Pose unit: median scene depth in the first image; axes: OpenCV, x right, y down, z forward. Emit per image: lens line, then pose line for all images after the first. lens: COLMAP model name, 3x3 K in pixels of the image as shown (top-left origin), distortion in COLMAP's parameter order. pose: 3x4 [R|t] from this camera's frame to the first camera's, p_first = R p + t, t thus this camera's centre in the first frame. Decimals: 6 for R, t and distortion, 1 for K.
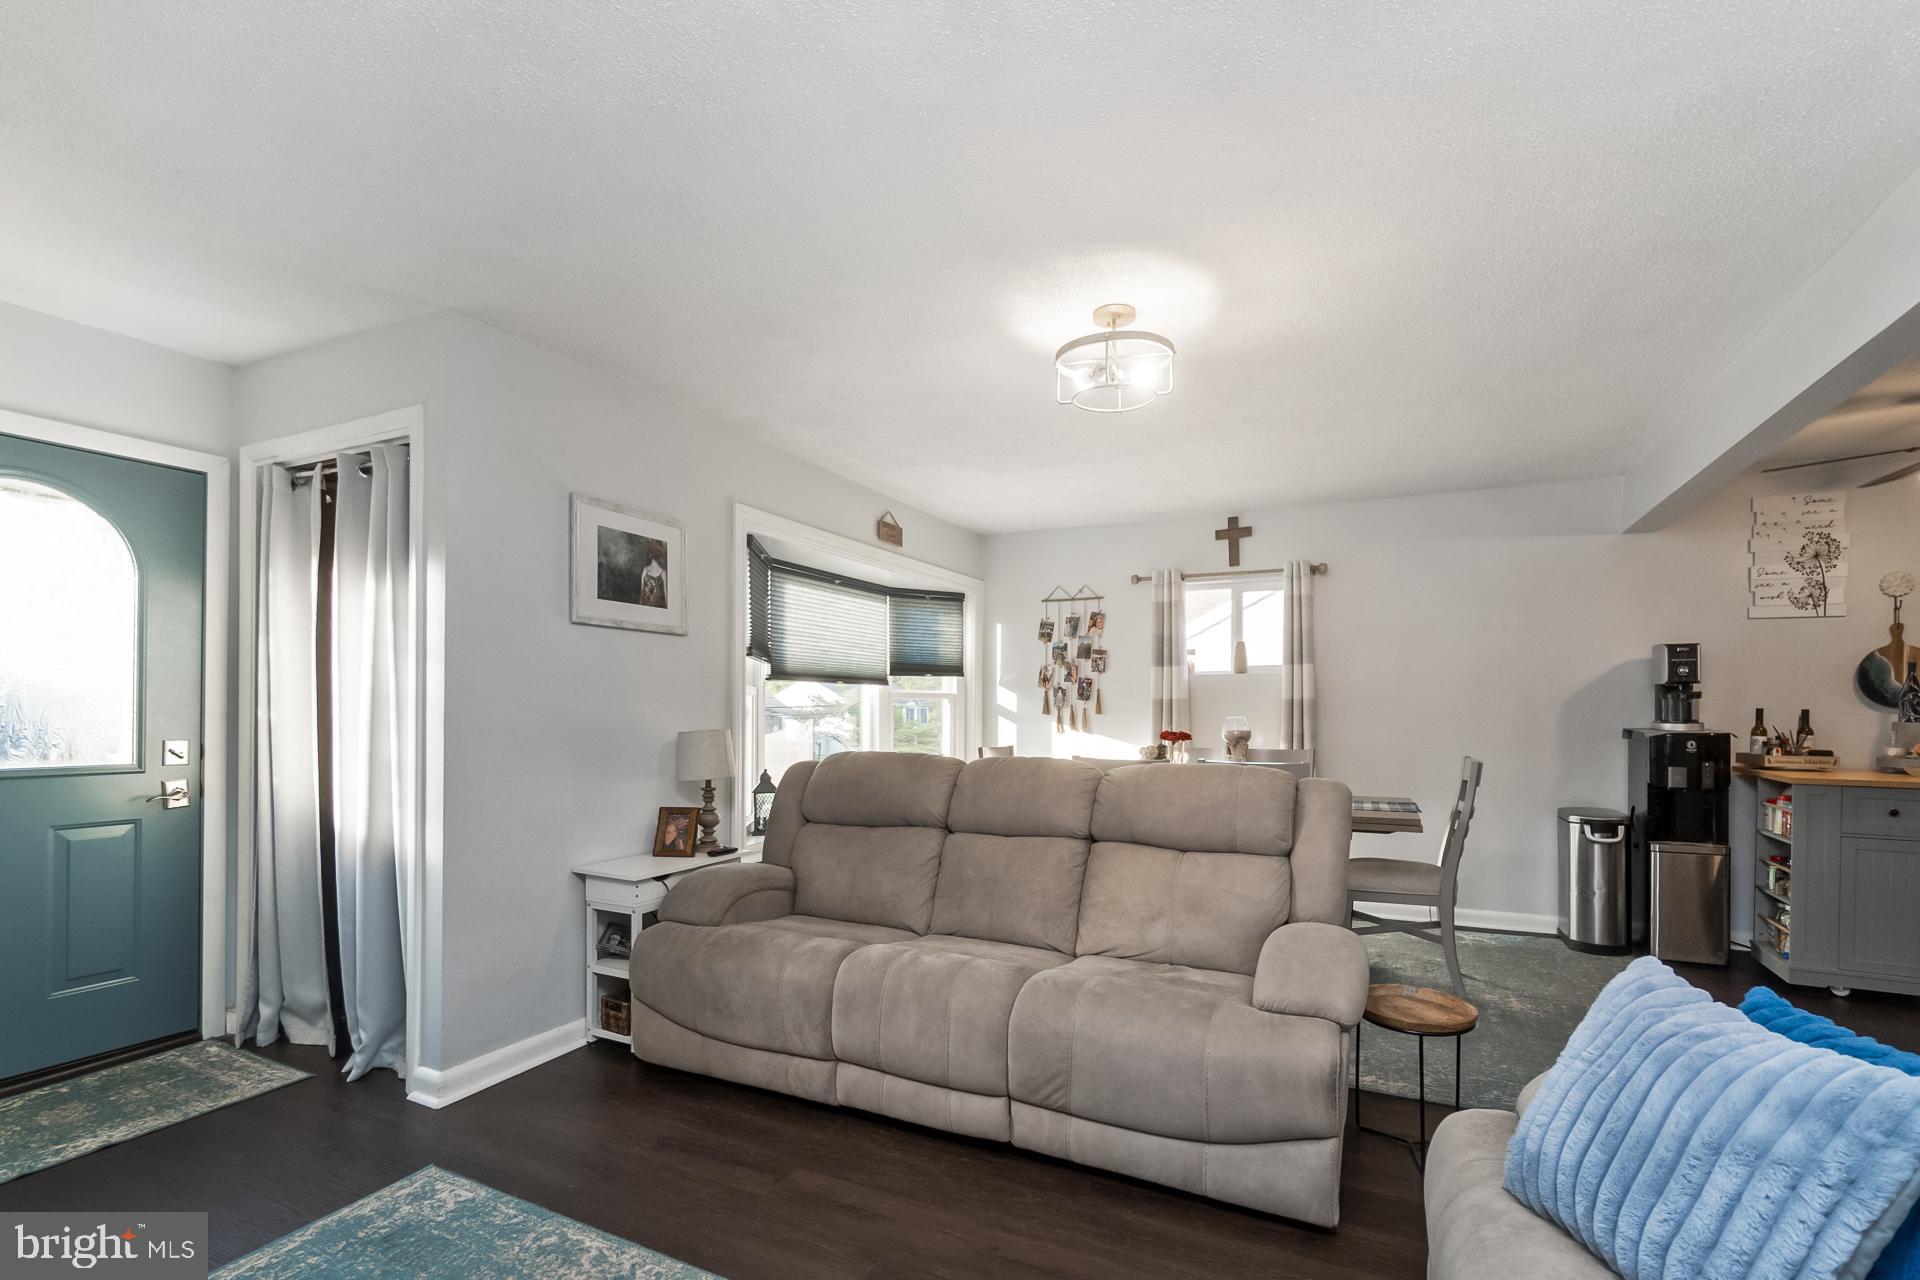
lens RADIAL K [[875.8, 0, 953.8], [0, 875.8, 705.7], [0, 0, 1]] dist [-0.000751, -0.000101]
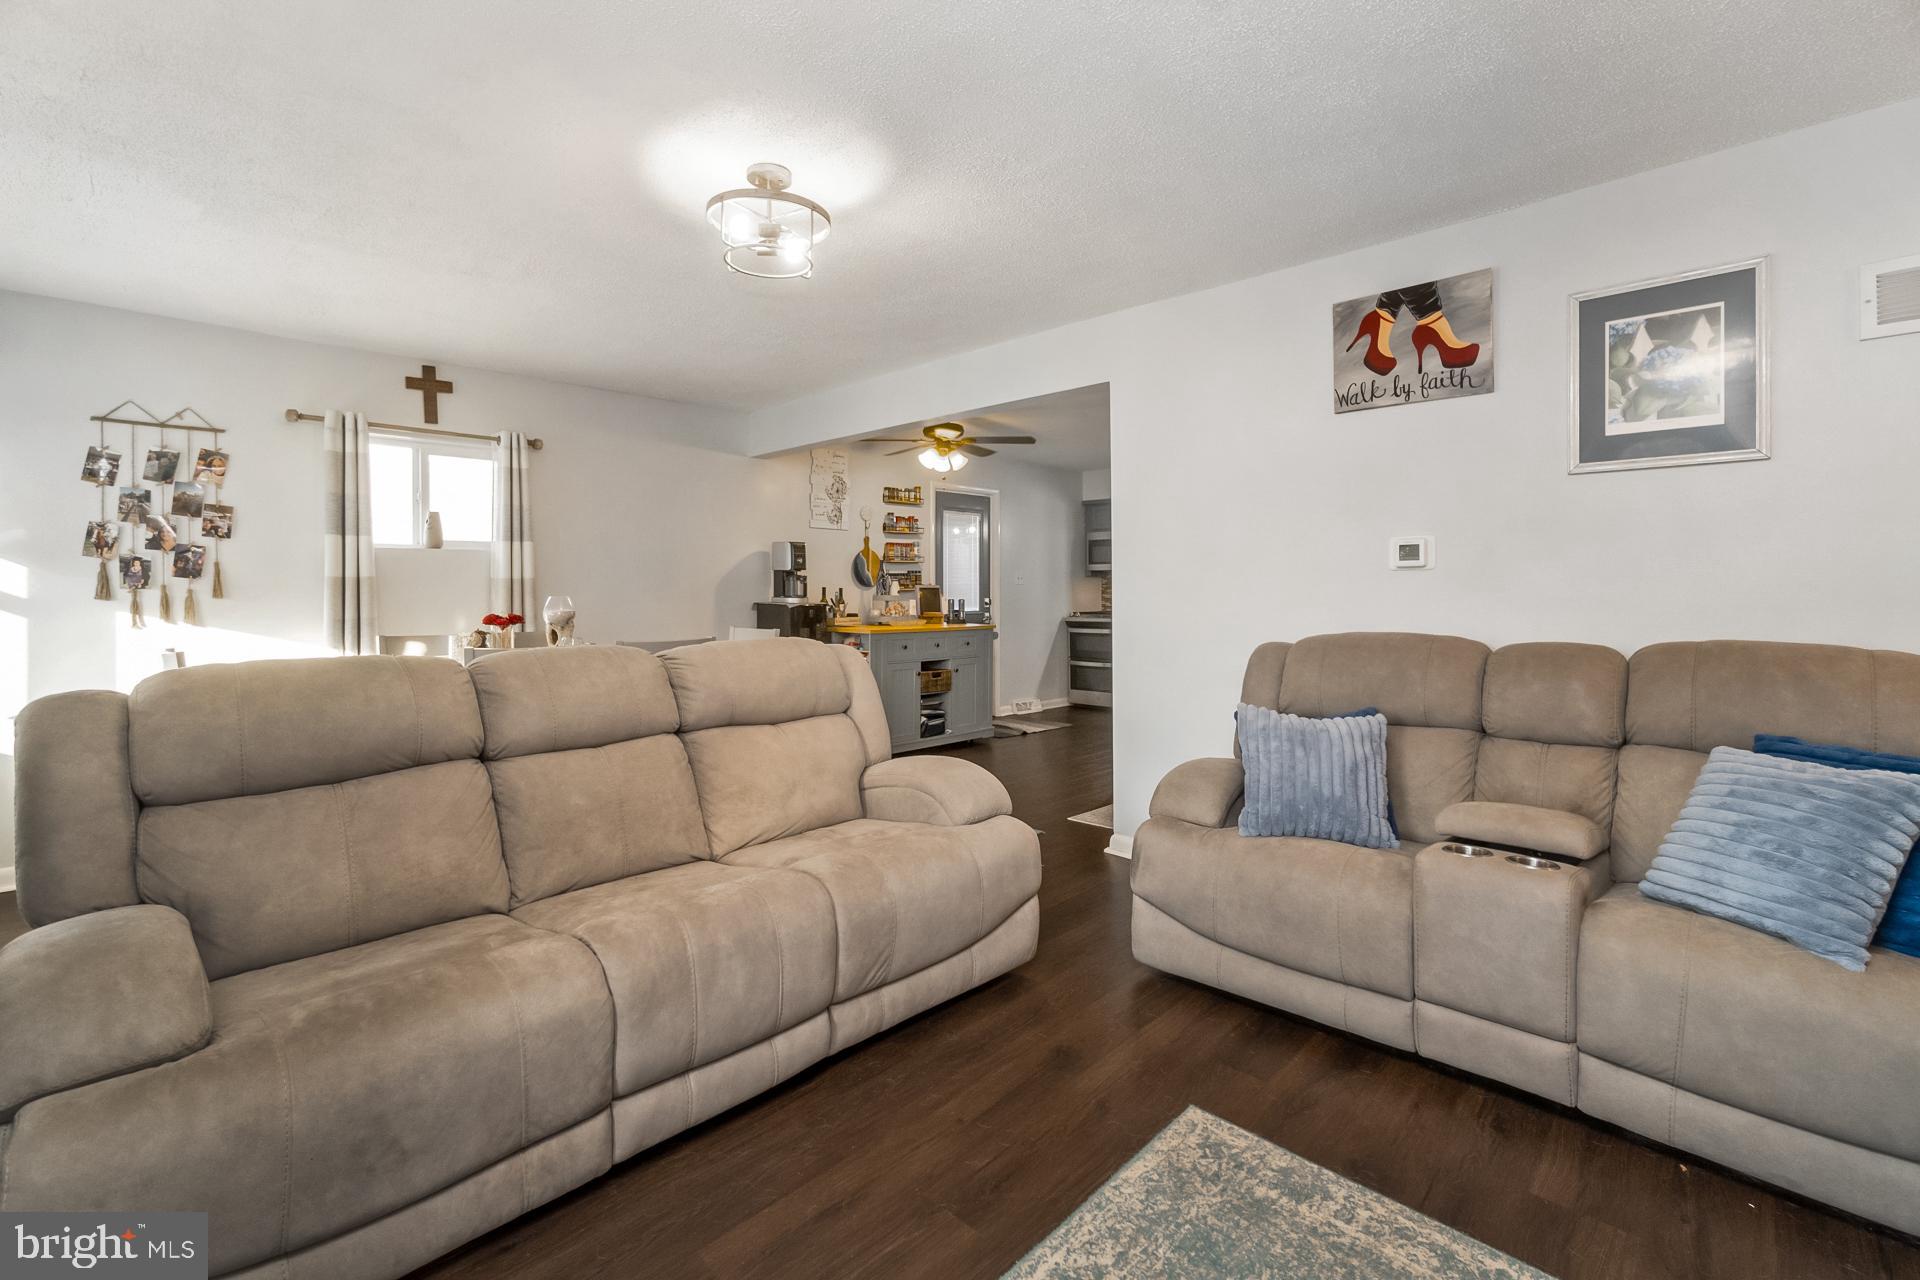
lens RADIAL K [[844.1, 0, 960.2], [0, 844.1, 589.5], [0, 0, 1]] dist [-0.002093, 0.000407]
pose [[0.301930, -0.002890, 0.953326, -0.309832], [0.004566, 0.999988, 0.001586, 0.004581], [-0.953319, 0.003874, 0.301940, 0.252461]]
